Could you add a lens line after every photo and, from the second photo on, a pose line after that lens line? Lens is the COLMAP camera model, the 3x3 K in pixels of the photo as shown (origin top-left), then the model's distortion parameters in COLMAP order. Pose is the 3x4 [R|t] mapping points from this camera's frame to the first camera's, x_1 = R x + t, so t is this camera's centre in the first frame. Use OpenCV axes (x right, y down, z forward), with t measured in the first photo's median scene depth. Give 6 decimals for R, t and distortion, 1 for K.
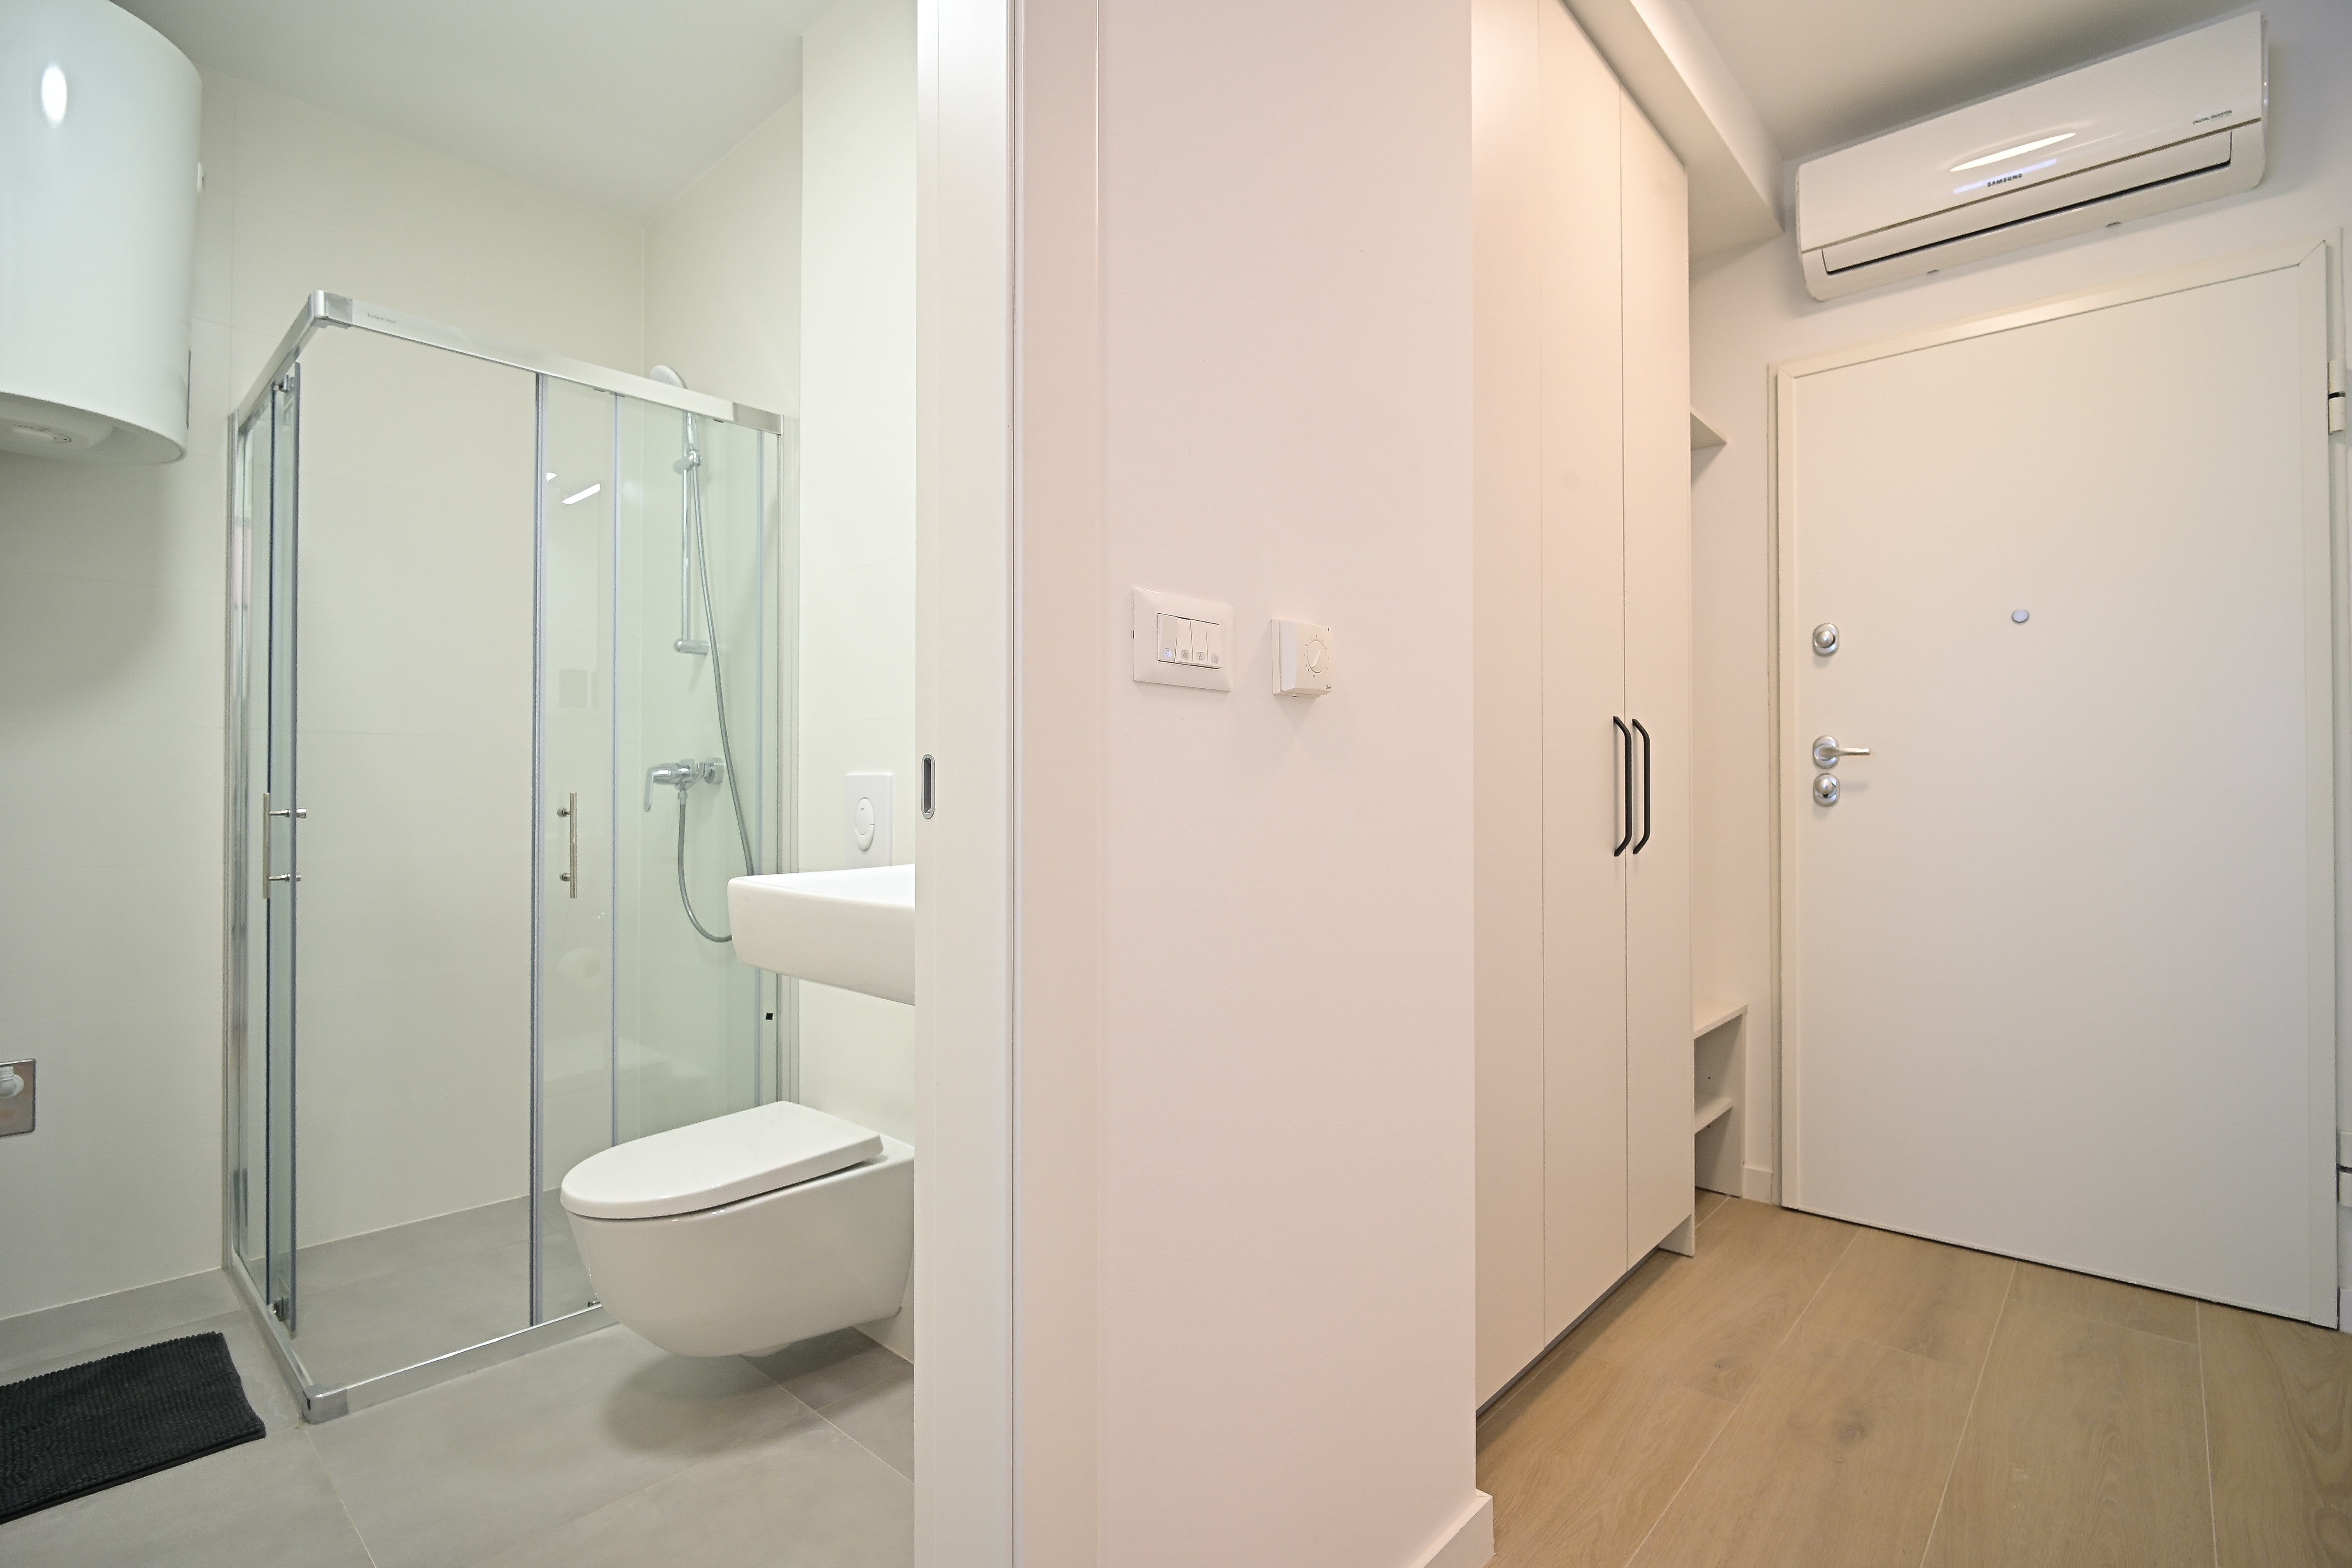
lens RADIAL K [[1106.9, 0, 1181.6], [0, 1106.9, 783.1], [0, 0, 1]] dist [-0.023189, 0.003848]
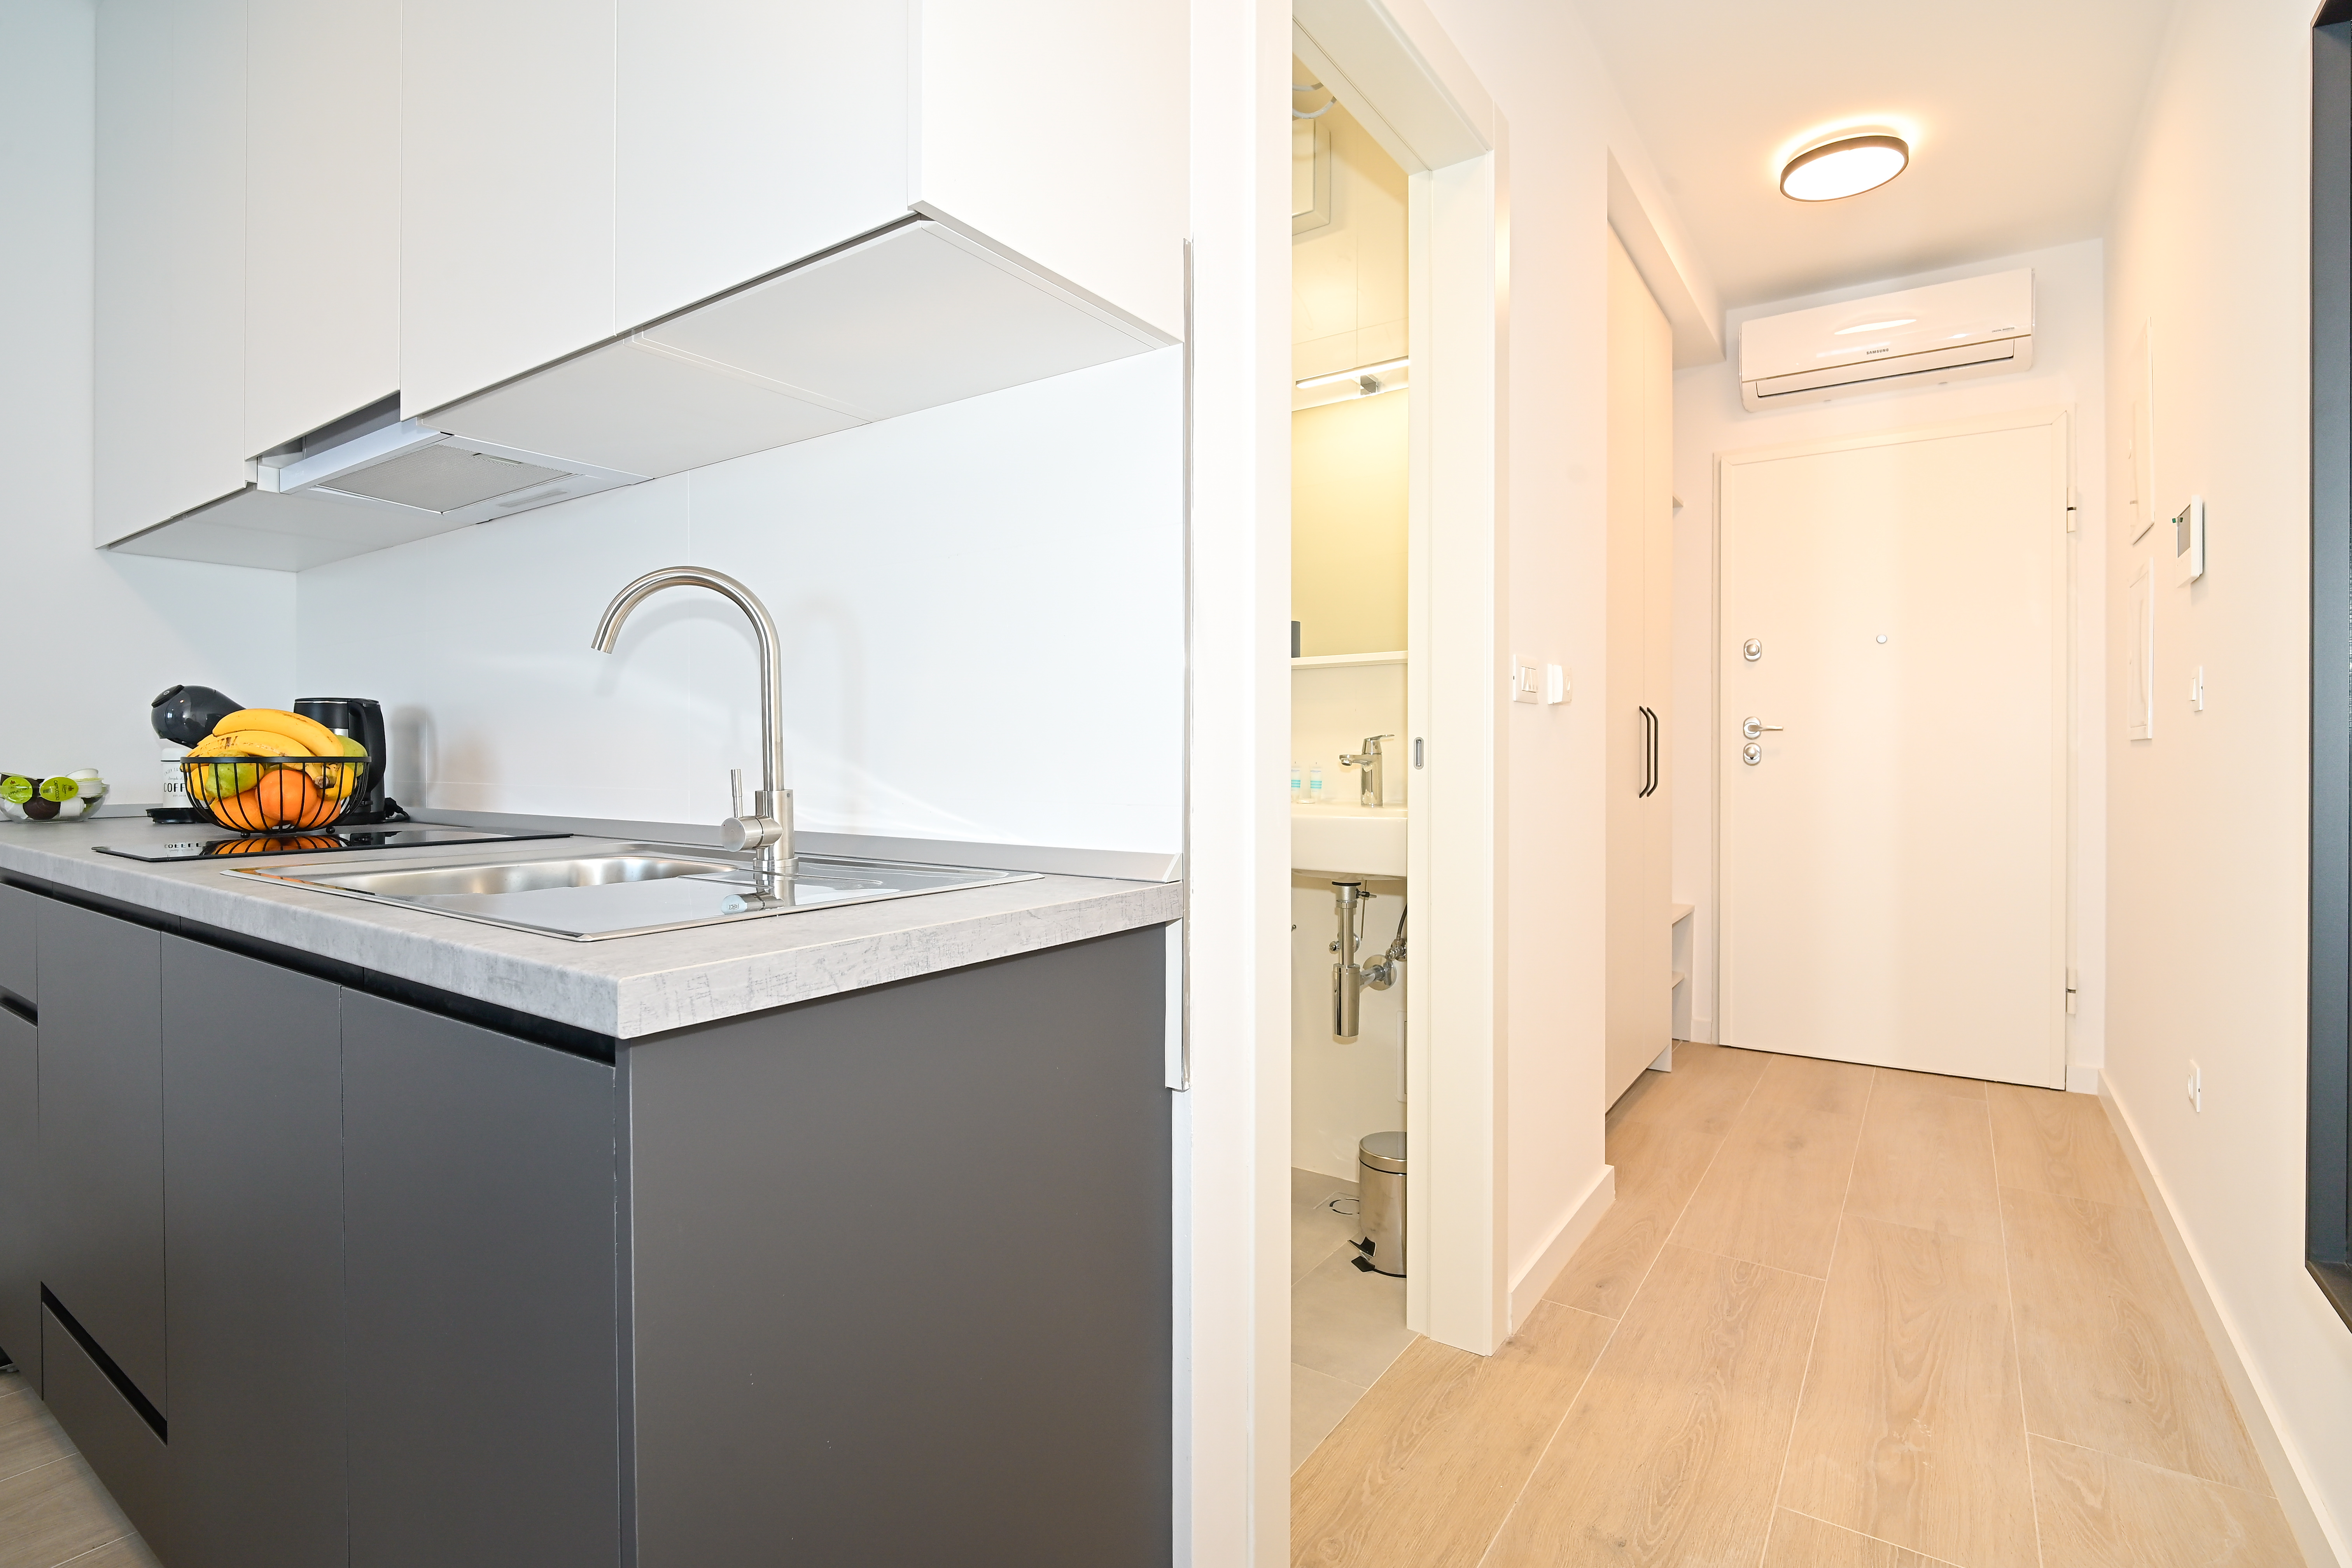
lens RADIAL K [[1106.9, 0, 1175.0], [0, 1106.9, 759.2], [0, 0, 1]] dist [-0.023189, 0.003848]
pose [[0.993195, 0.000609, 0.116463, -0.372389], [-0.002206, 0.999905, 0.013584, -0.005393], [-0.116444, -0.013749, 0.993102, -0.386040]]
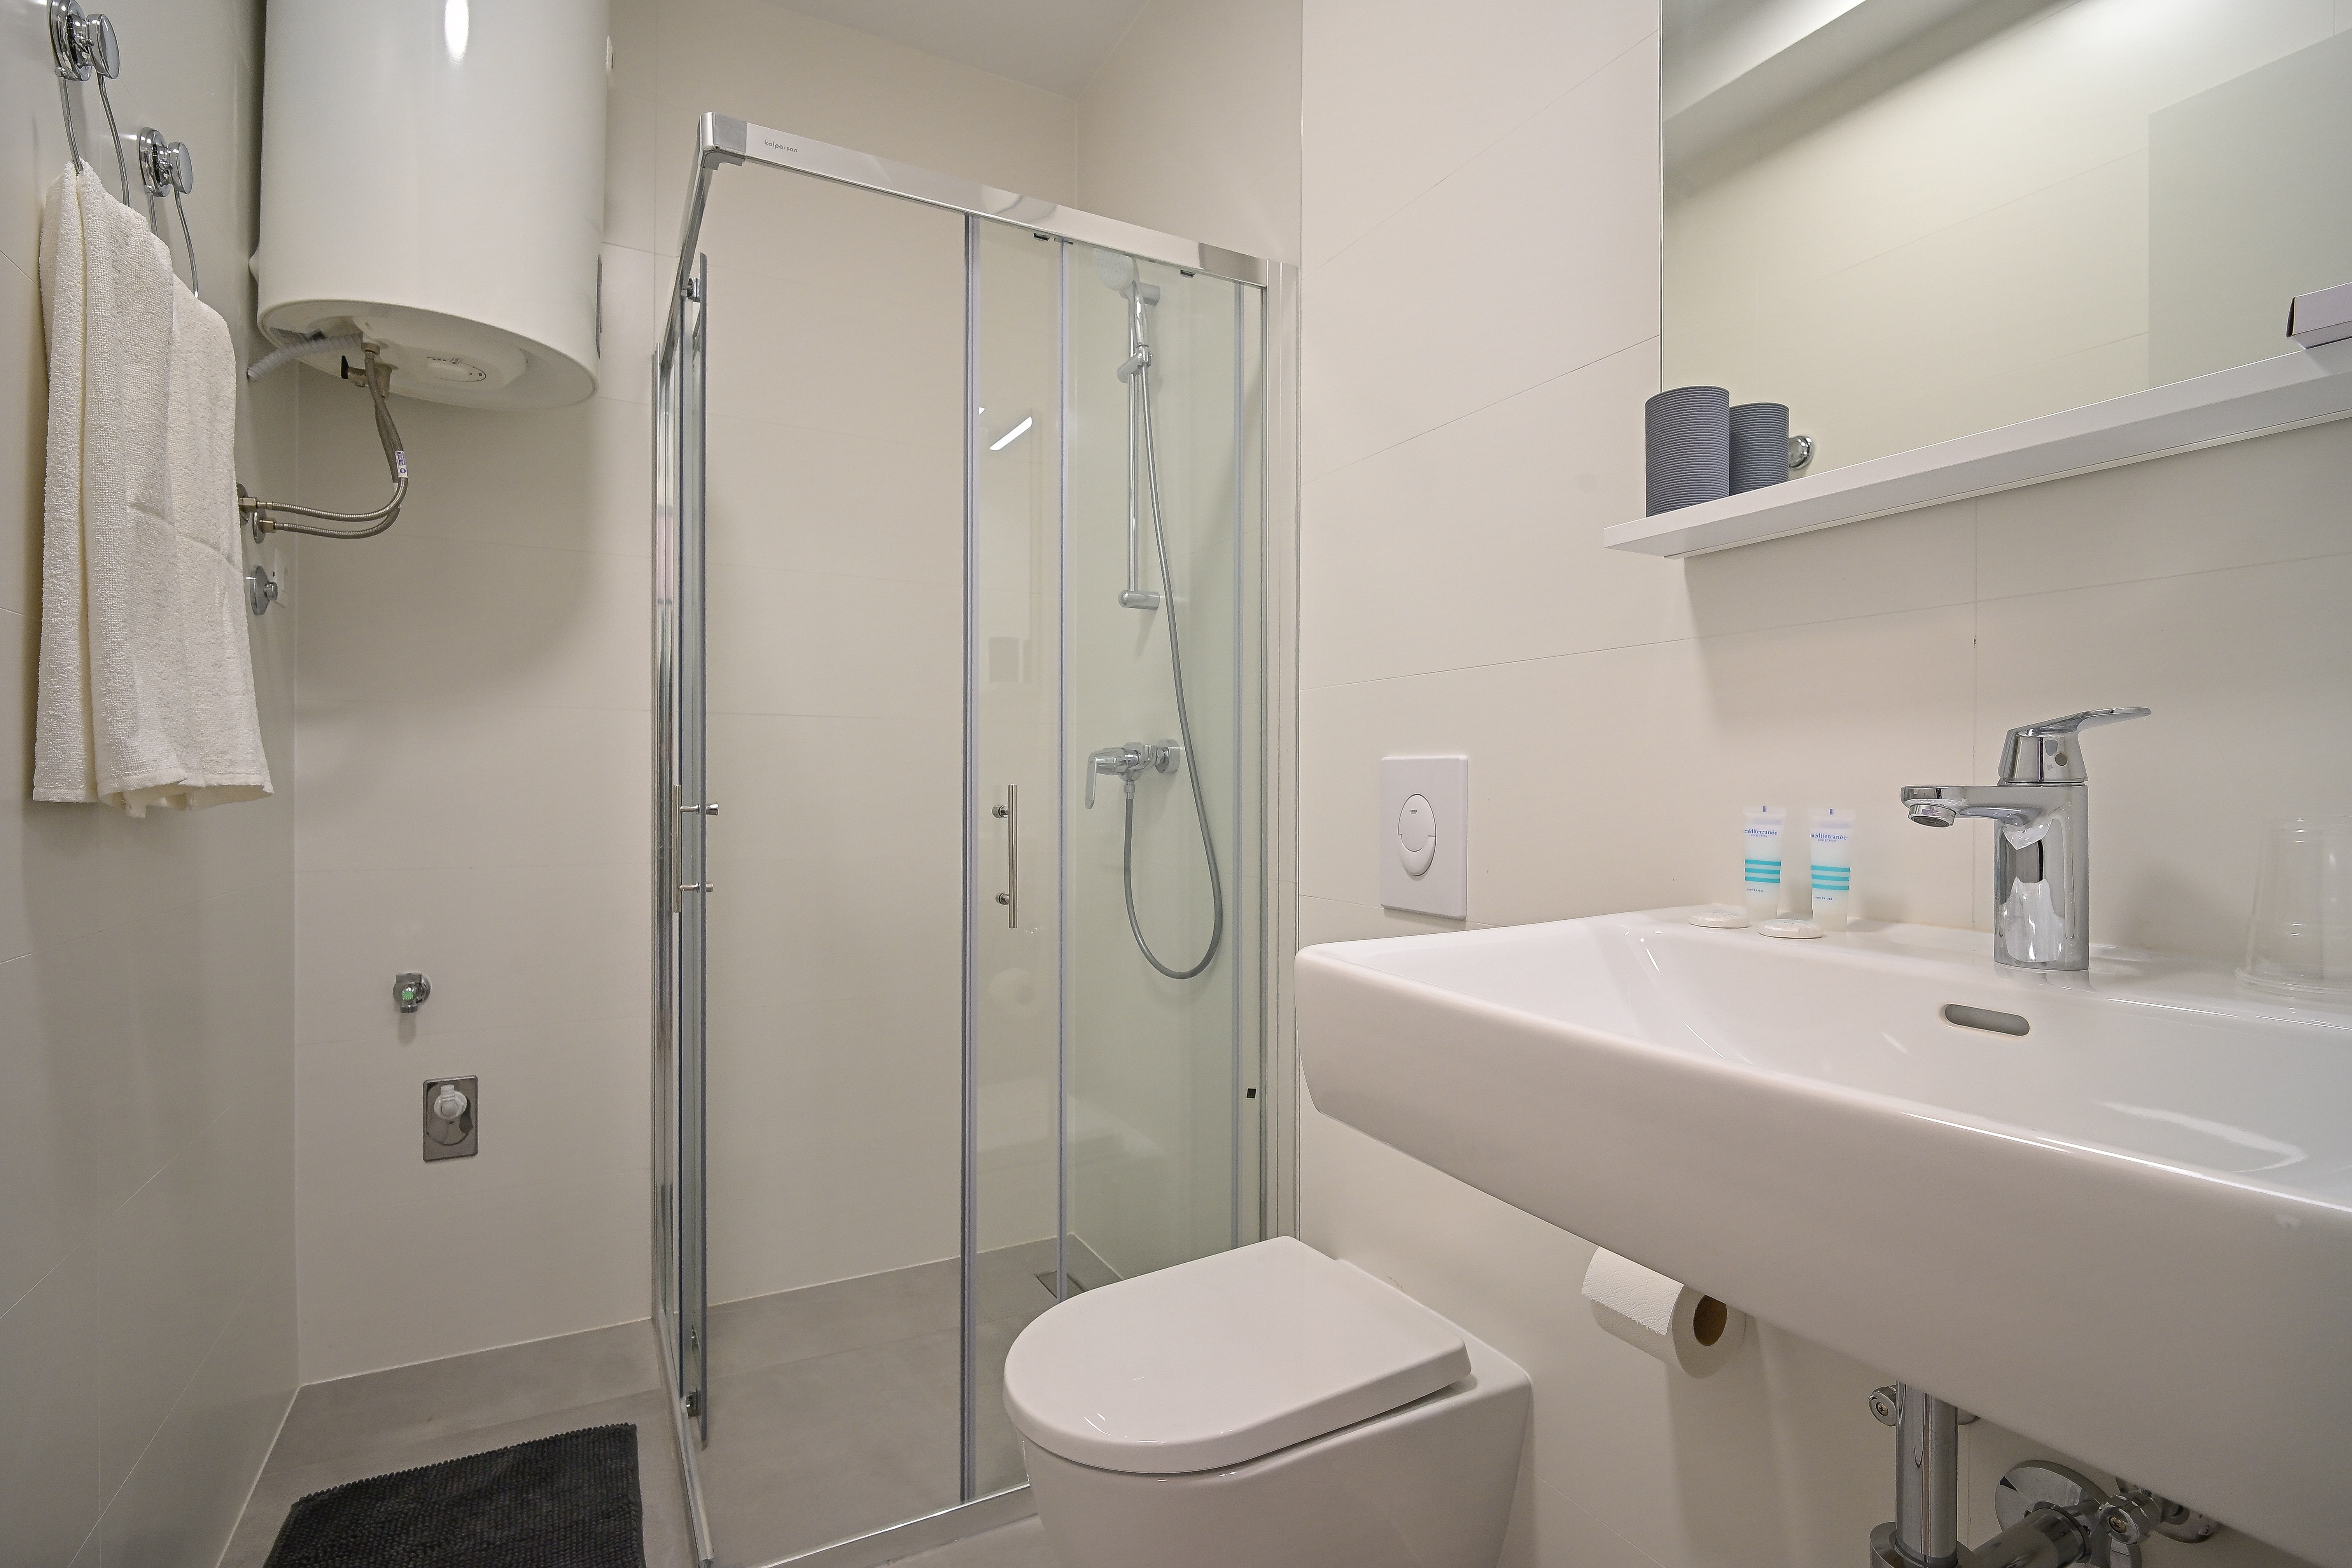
lens RADIAL K [[1106.9, 0, 1170.1], [0, 1106.9, 786.9], [0, 0, 1]] dist [-0.023189, 0.003848]
pose [[0.941444, 0.003641, -0.337149, -0.180679], [0.000297, 0.999932, 0.011626, 0.001205], [0.337169, -0.011046, 0.941379, 0.299148]]
